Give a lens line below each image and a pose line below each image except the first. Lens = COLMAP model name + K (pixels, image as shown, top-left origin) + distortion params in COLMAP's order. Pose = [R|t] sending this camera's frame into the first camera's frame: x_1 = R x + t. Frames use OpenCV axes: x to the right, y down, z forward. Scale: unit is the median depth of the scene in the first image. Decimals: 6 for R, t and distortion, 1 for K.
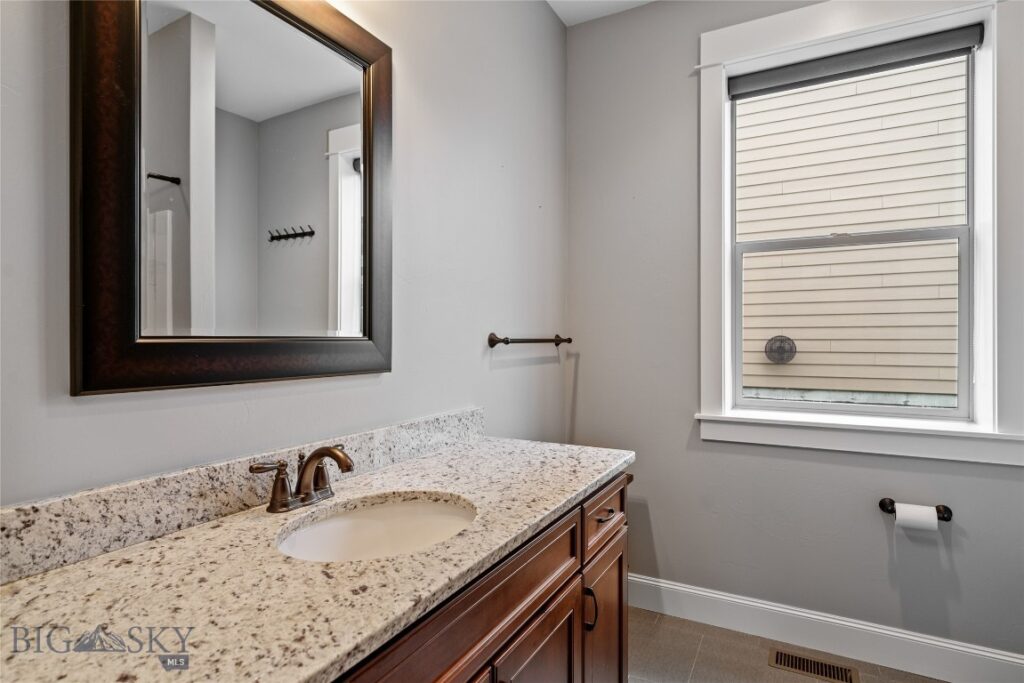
lens RADIAL K [[569.1, 0, 505.0], [0, 569.1, 339.8], [0, 0, 1]] dist [0.003347, 0.001883]
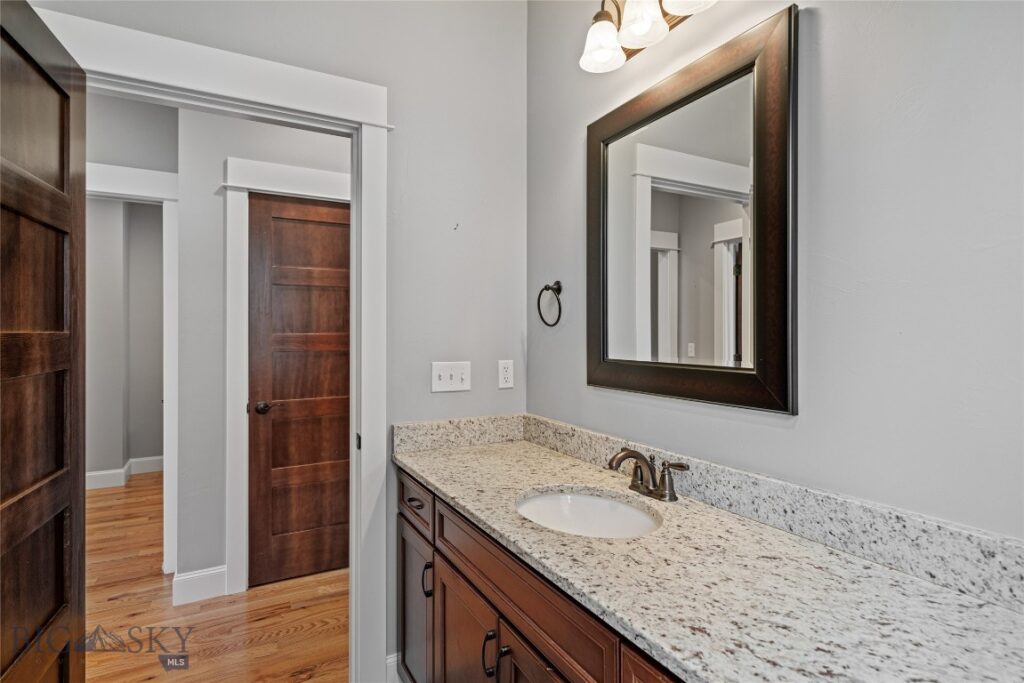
lens RADIAL K [[521.5, 0, 507.3], [0, 521.5, 337.1], [0, 0, 1]] dist [-0.000470, -0.000222]
pose [[-0.557783, 0.002588, -0.829983, 0.965322], [-0.002598, 0.999985, 0.004864, -0.085405], [0.829982, 0.004870, -0.557768, 1.676034]]
